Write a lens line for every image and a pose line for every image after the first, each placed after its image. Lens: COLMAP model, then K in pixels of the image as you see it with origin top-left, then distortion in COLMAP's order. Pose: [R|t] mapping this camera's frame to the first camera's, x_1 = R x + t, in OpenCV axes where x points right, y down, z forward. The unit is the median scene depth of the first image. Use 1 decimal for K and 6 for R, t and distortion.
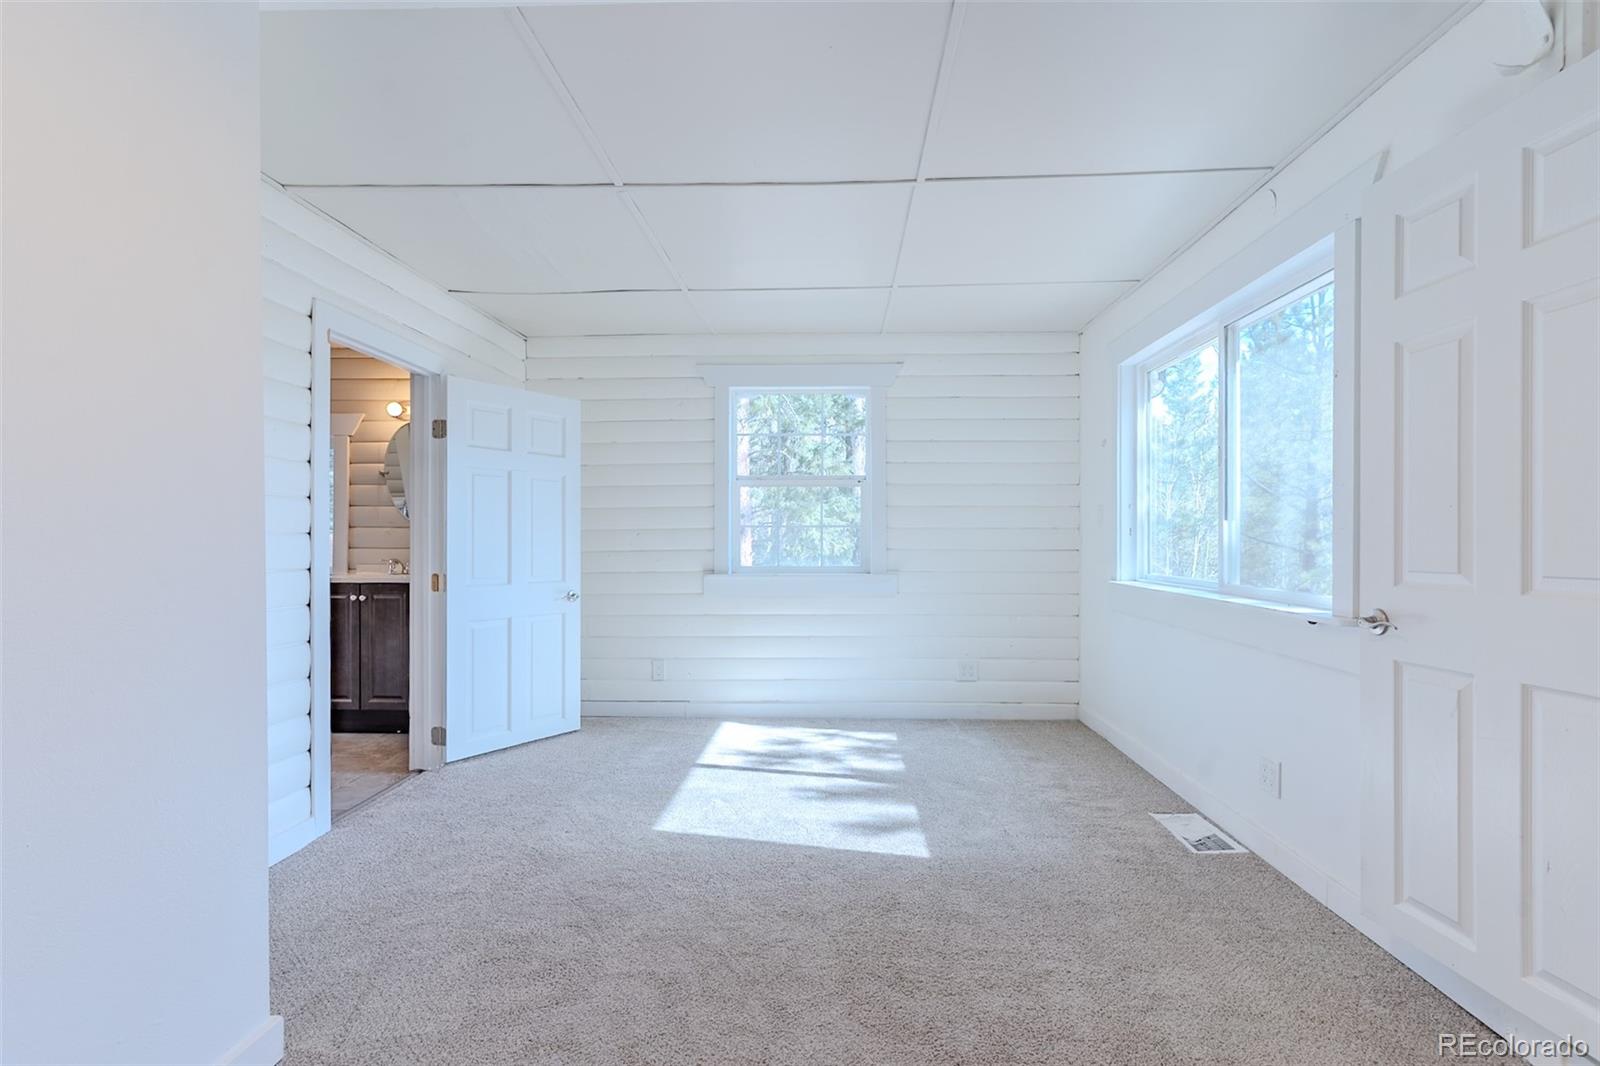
lens RADIAL K [[764.7, 0, 796.7], [0, 764.7, 538.8], [0, 0, 1]] dist [-0.000267, 0.000268]
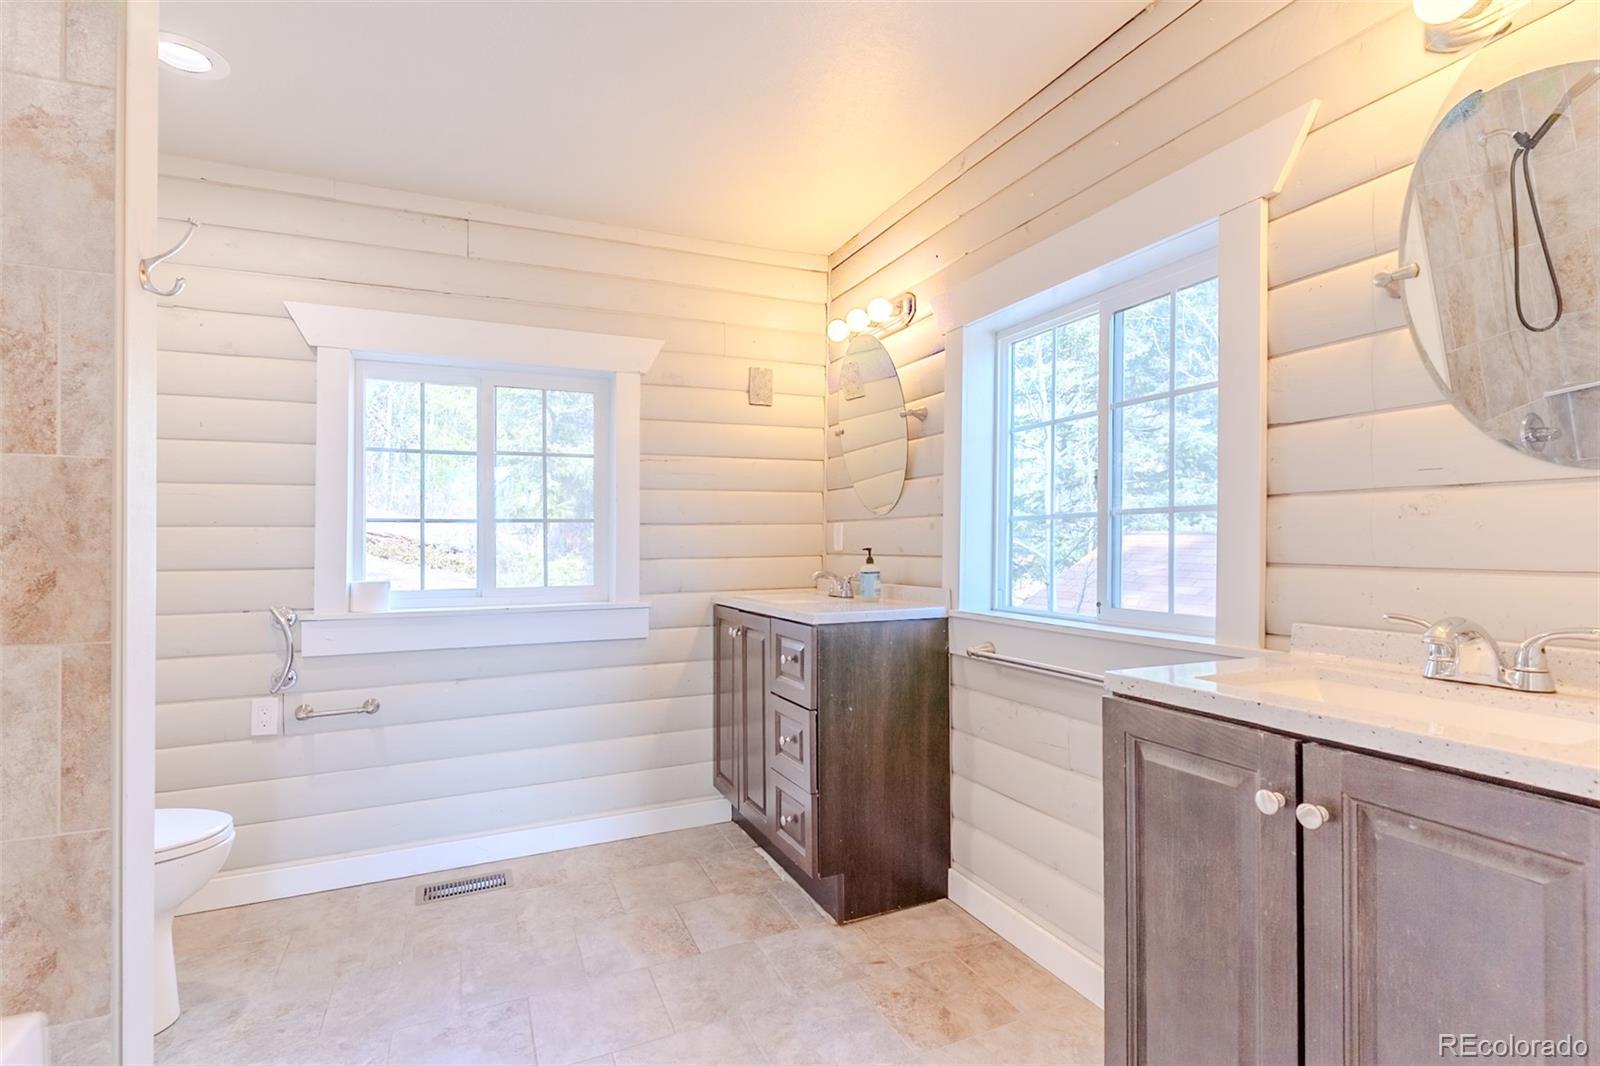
lens RADIAL K [[764.7, 0, 796.7], [0, 764.7, 538.8], [0, 0, 1]] dist [-0.000267, 0.000268]
pose [[0.441854, -0.007333, -0.897057, -0.511992], [-0.002767, 0.999951, -0.009537, 0.005570], [0.897083, 0.006696, 0.441812, 0.904224]]
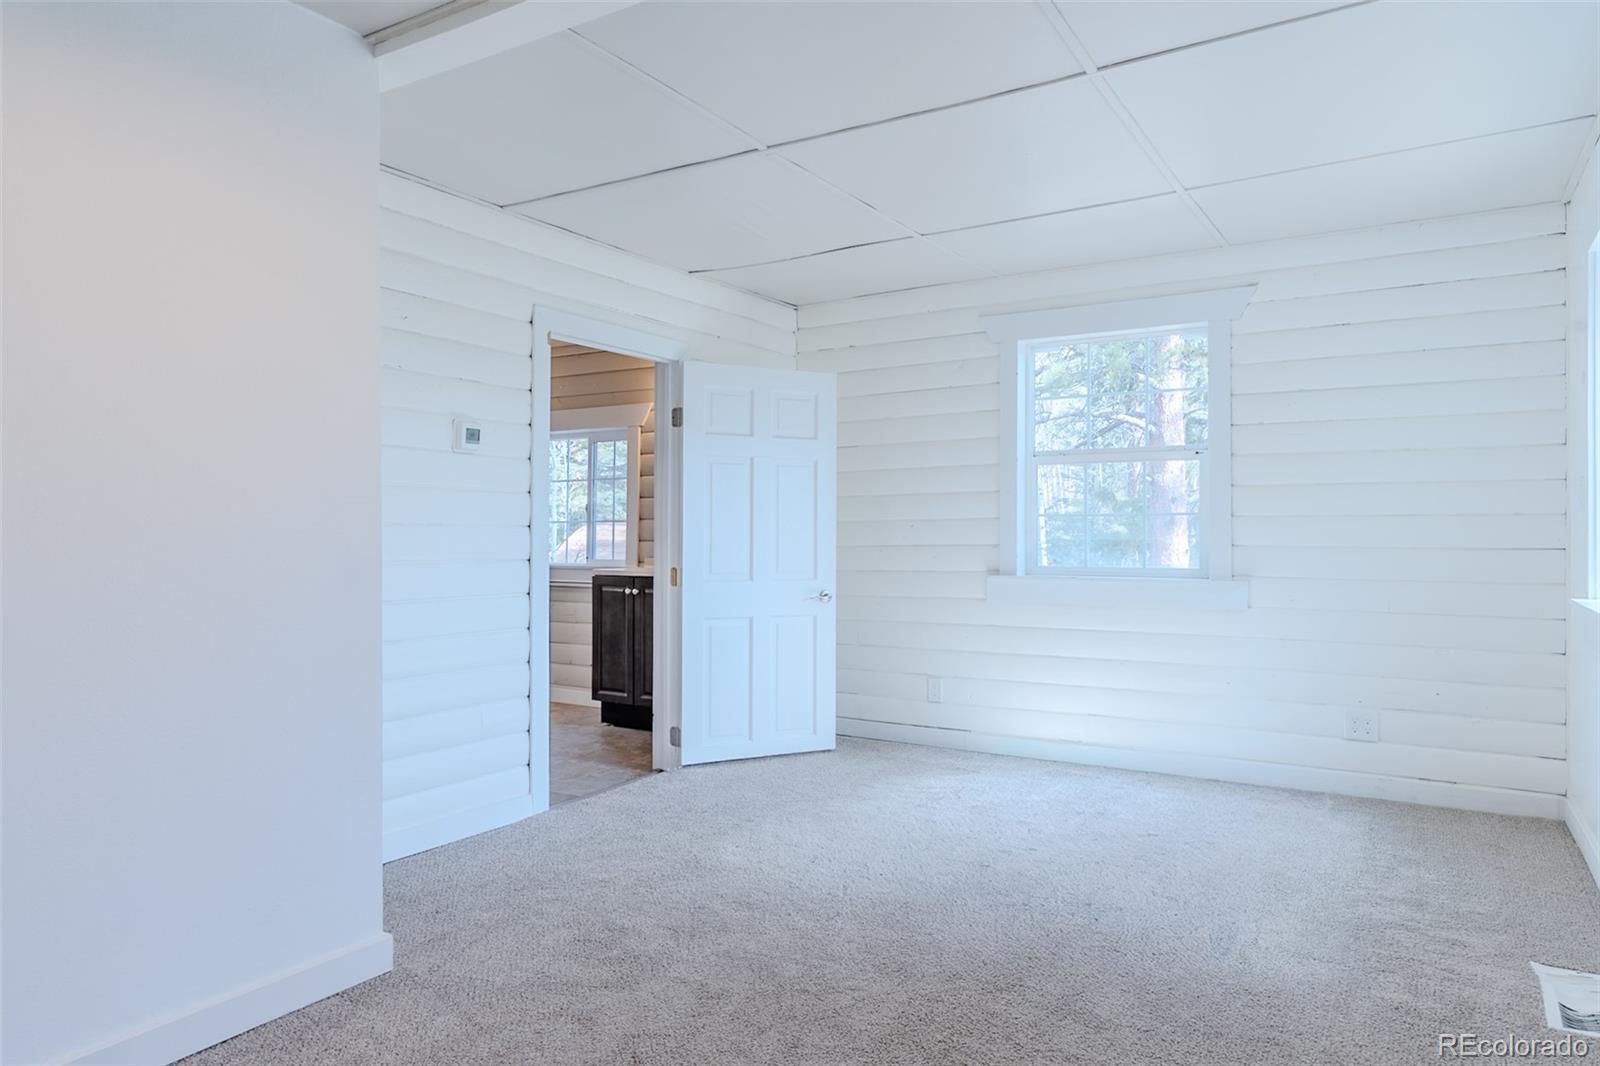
lens RADIAL K [[991.3, 0, 793.5], [0, 991.3, 522.8], [0, 0, 1]] dist [-0.001256, 0.000090]
pose [[0.873881, -0.004082, -0.486122, 0.265954], [0.000056, 0.999966, -0.008296, -0.000312], [0.486139, 0.007222, 0.873851, -0.018121]]
